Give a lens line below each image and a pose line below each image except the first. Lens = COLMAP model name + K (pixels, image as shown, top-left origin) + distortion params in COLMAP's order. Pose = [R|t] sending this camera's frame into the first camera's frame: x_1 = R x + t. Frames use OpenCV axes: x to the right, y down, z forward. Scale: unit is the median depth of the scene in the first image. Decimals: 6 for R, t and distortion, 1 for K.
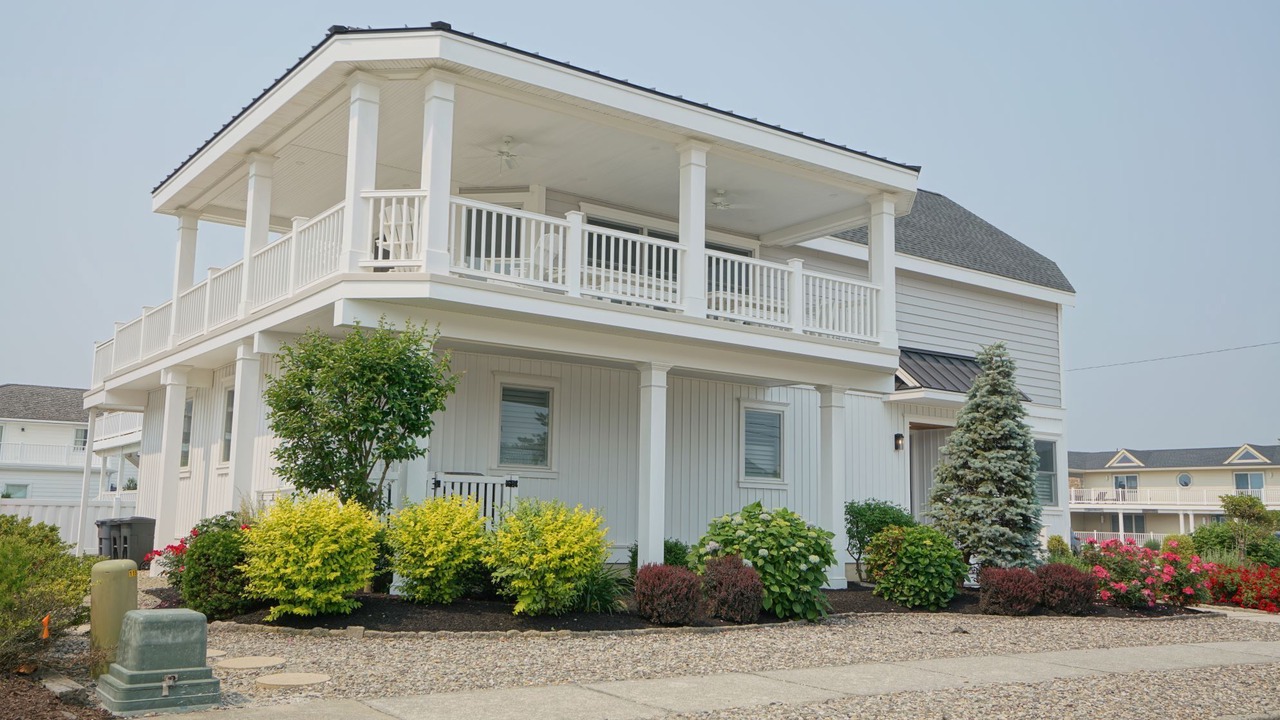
lens RADIAL K [[1148.2, 0, 594.6], [0, 1148.2, 378.7], [0, 0, 1]] dist [0.026755, 0.000217]
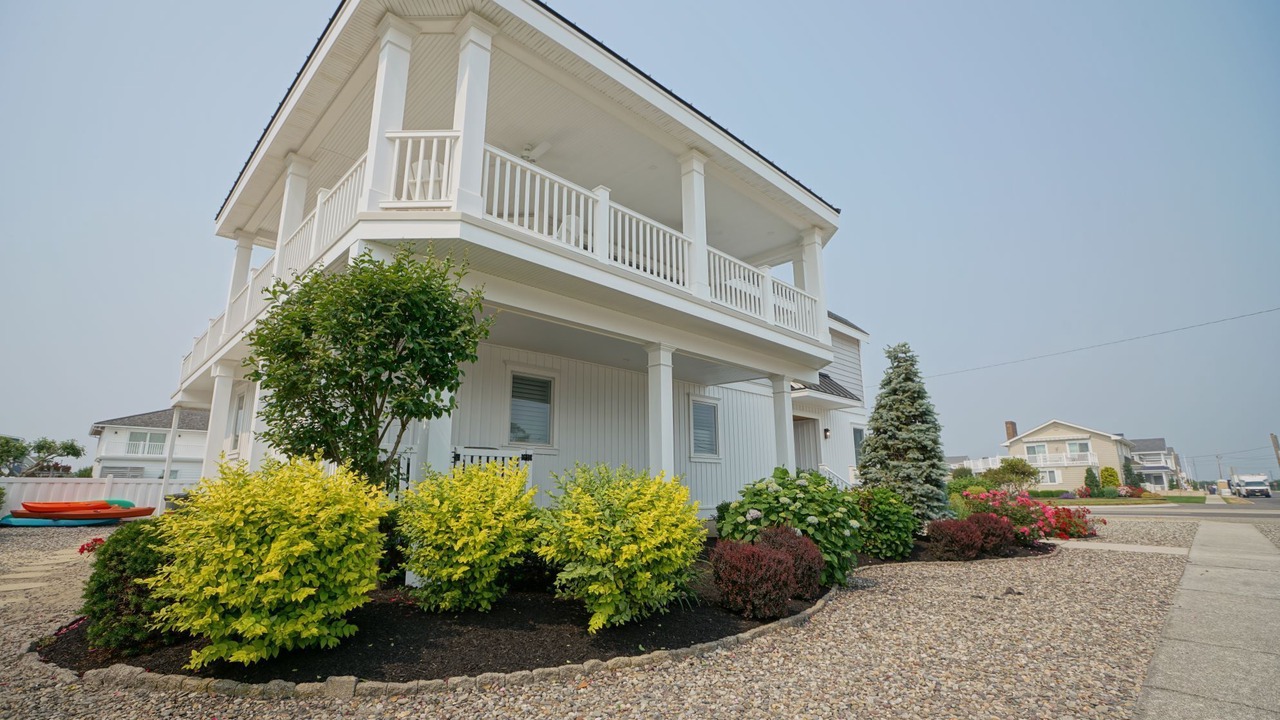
lens RADIAL K [[601.4, 0, 628.0], [0, 601.4, 363.1], [0, 0, 1]] dist [-0.066065, 0.026538]
pose [[0.986106, 0.011103, 0.165745, -0.099374], [0.002540, 0.996639, -0.081876, 0.067745], [-0.166097, 0.081159, 0.982764, 0.584377]]
